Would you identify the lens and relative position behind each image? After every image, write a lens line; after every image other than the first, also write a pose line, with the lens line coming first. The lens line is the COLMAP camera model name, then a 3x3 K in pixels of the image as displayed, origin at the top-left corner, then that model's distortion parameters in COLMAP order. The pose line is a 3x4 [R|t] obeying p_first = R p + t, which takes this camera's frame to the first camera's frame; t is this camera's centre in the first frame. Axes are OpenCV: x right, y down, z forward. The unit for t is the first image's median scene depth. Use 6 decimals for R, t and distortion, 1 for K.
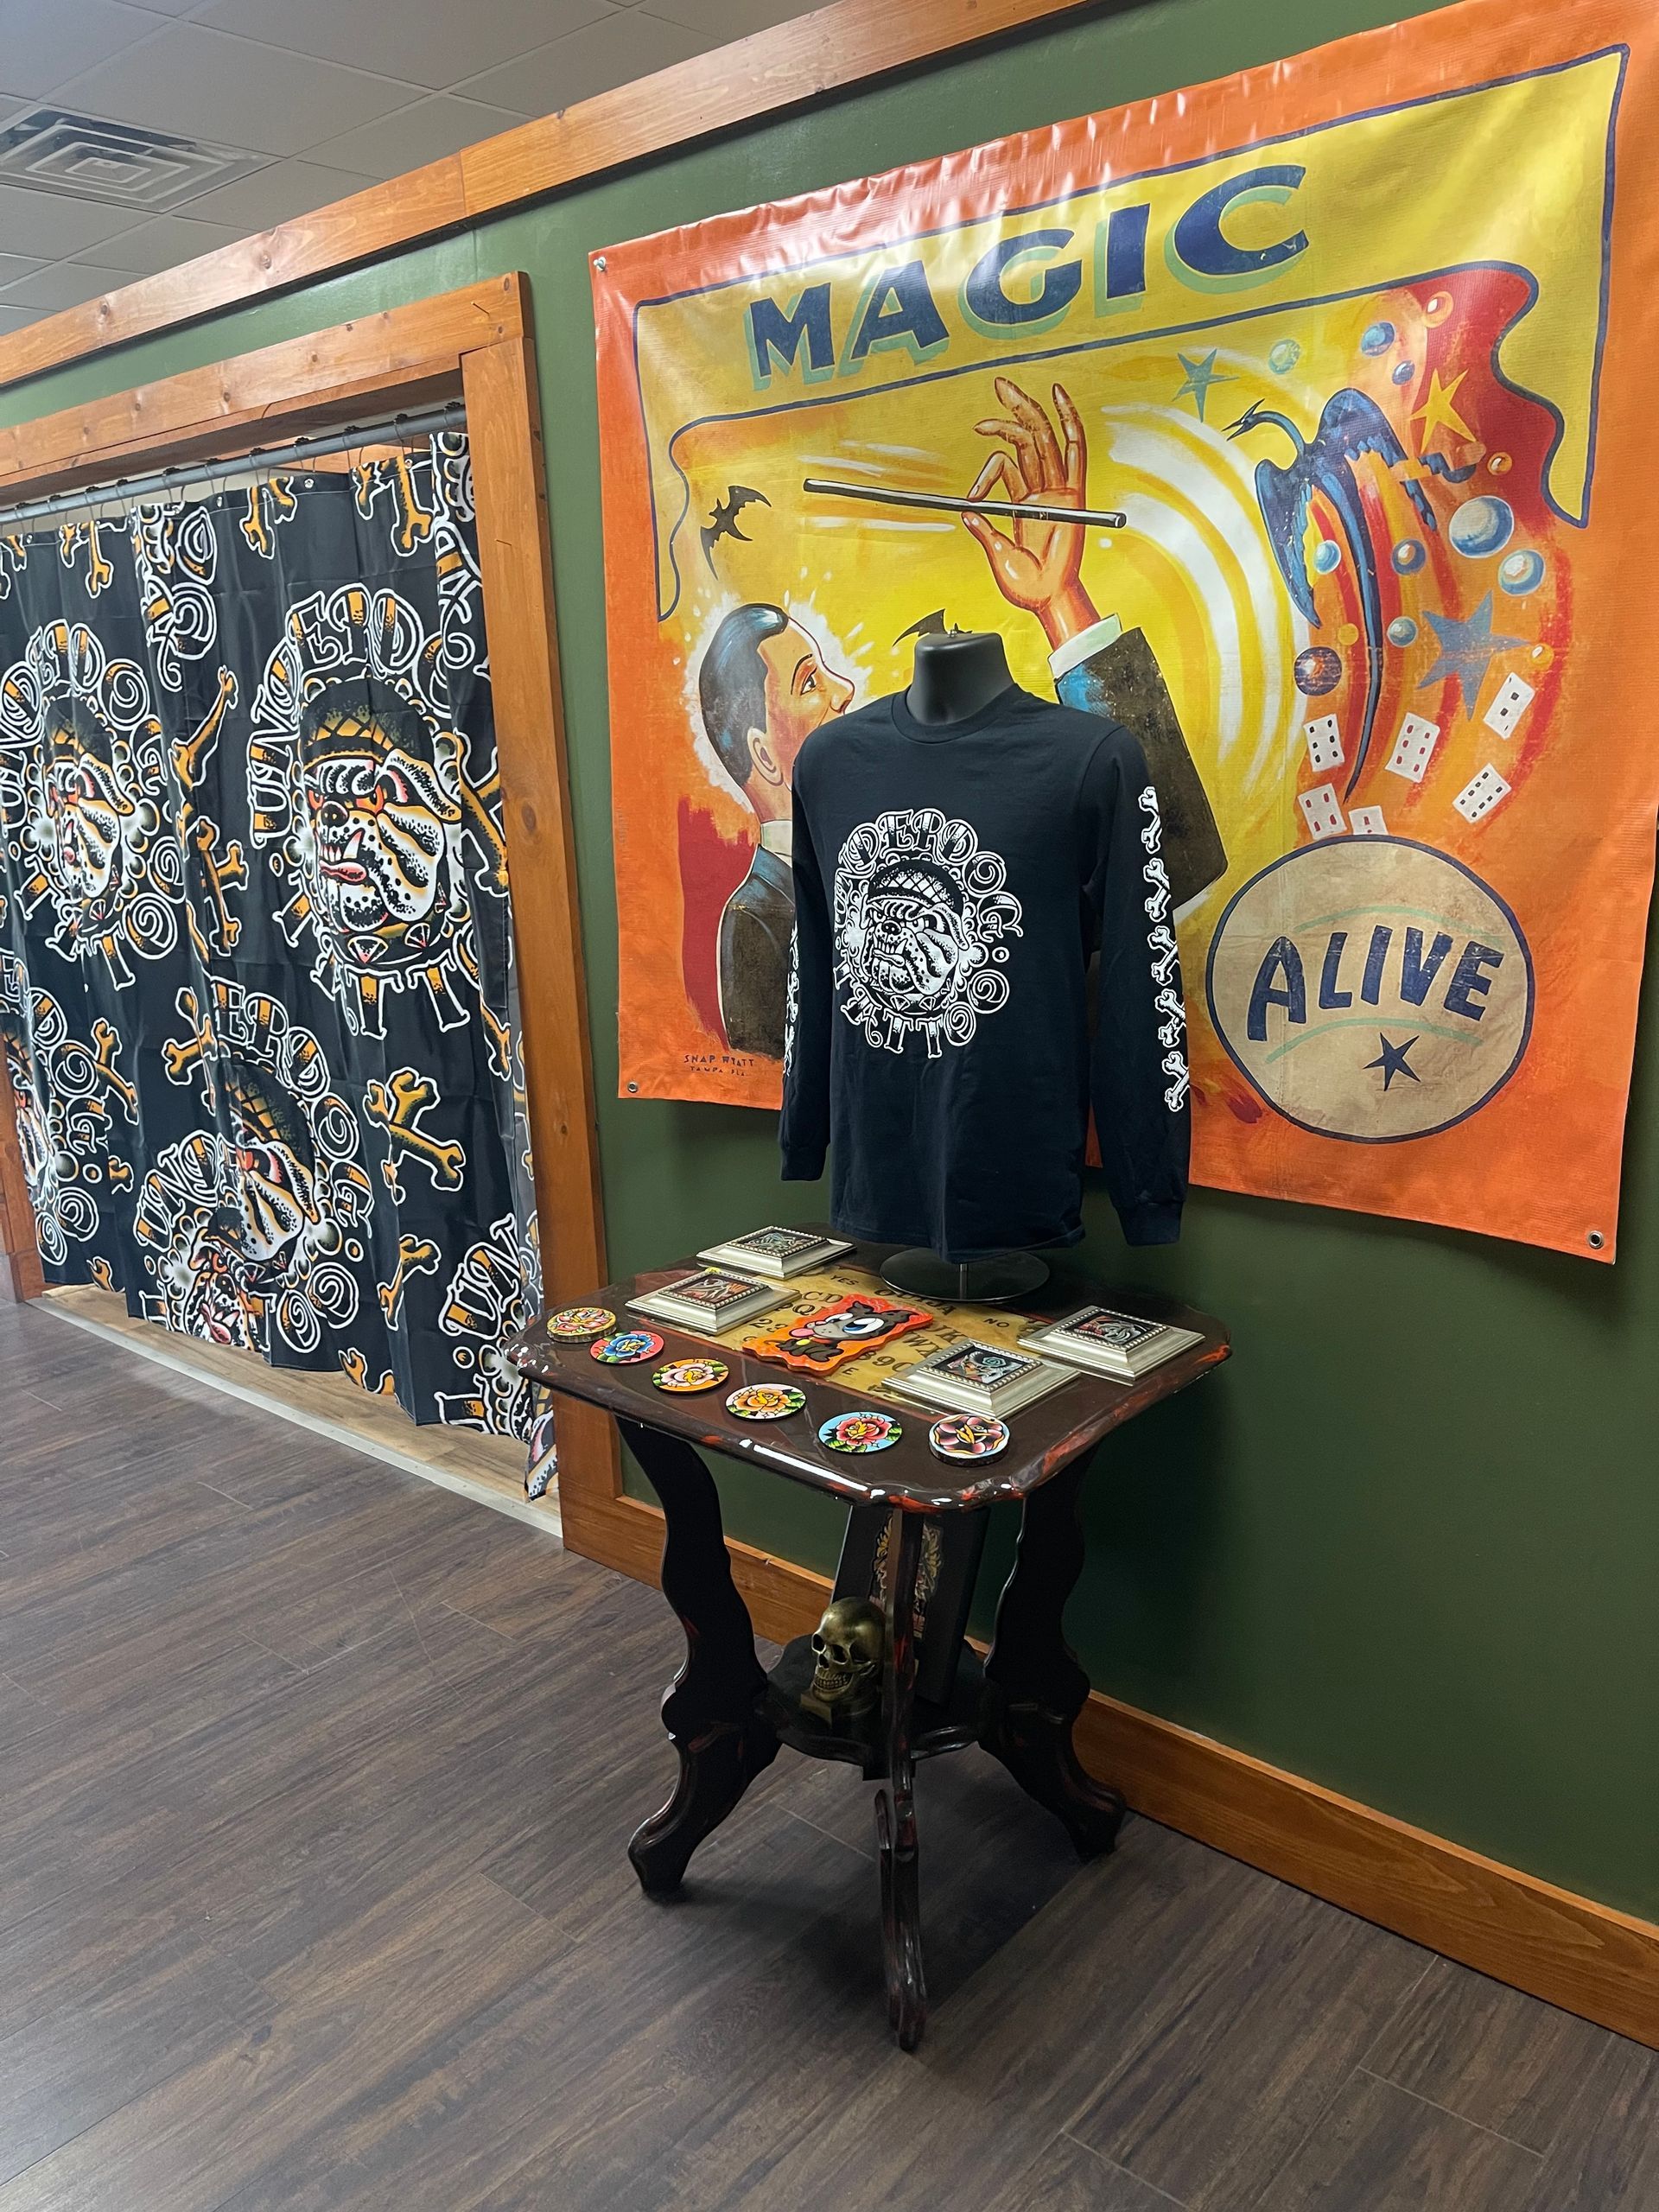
lens RADIAL K [[1778.4, 0, 826.2], [0, 1778.4, 1113.9], [0, 0, 1]] dist [0.062458, 0.007648]
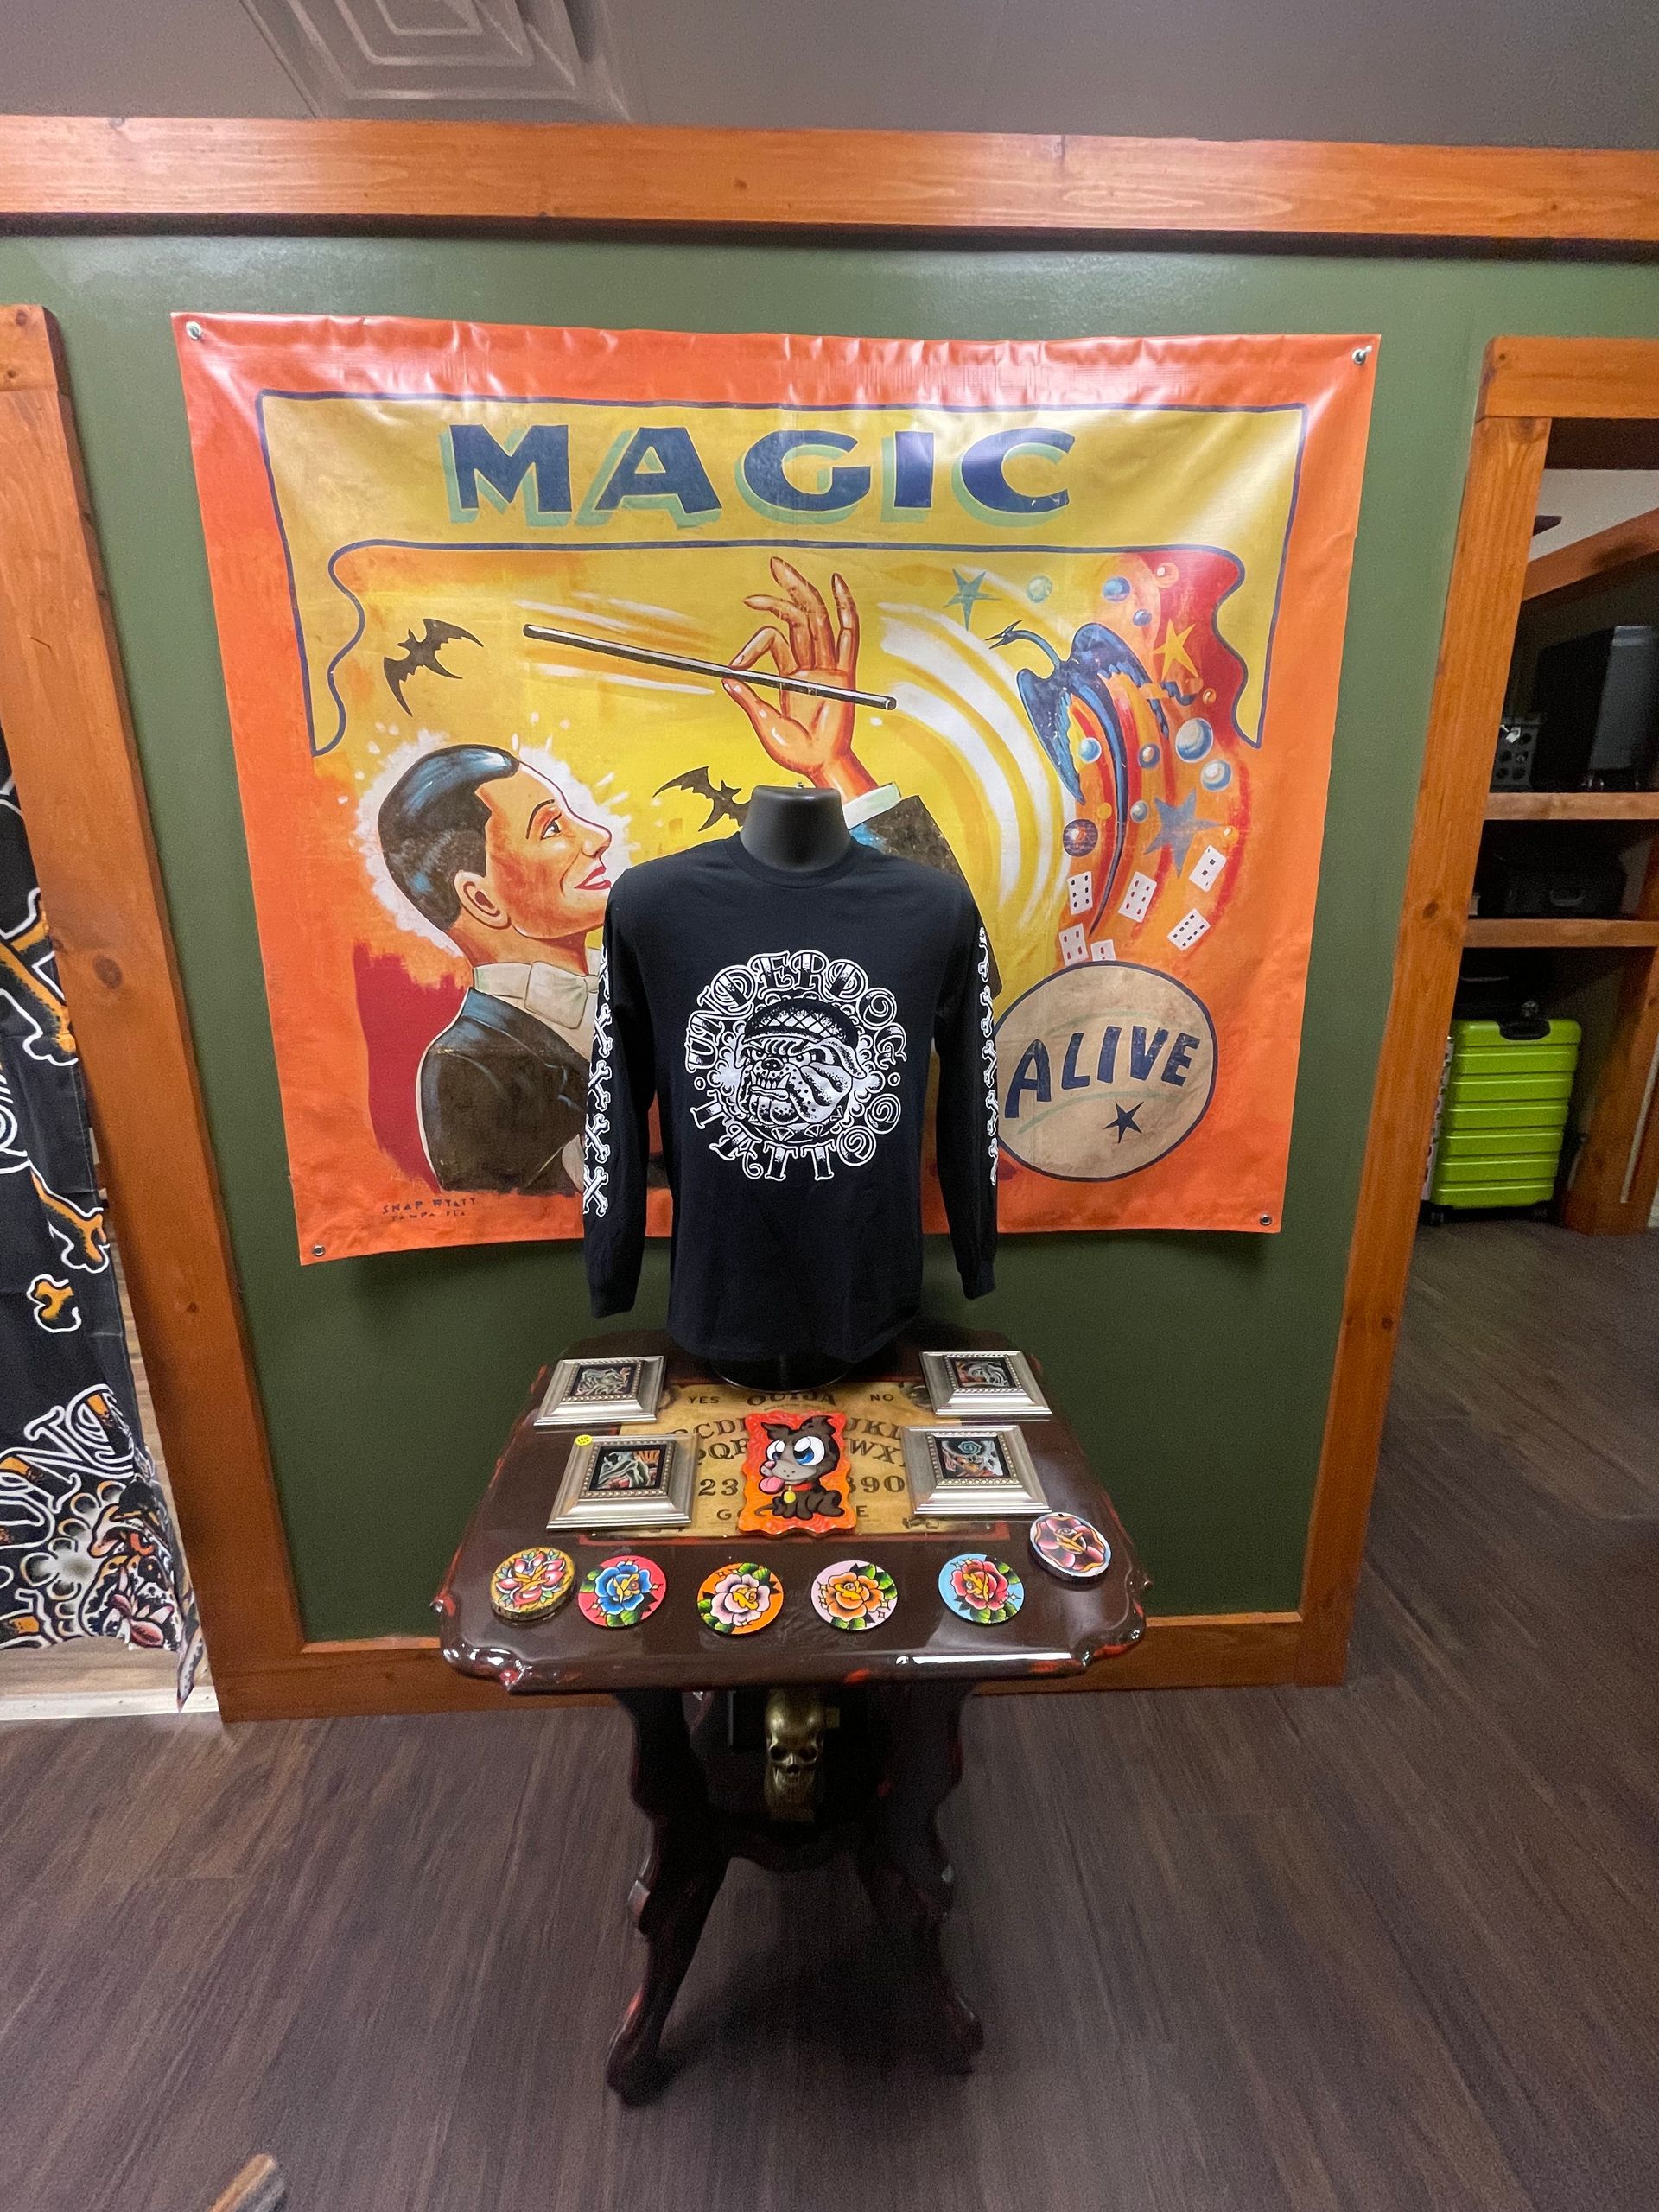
lens RADIAL K [[911.3, 0, 820.6], [0, 911.3, 1082.5], [0, 0, 1]] dist [0.018763, -0.006295]
pose [[0.712827, -0.130927, 0.689011, -0.324187], [0.136774, 0.989509, 0.046526, -0.119955], [-0.687874, 0.061074, 0.723256, 0.622095]]
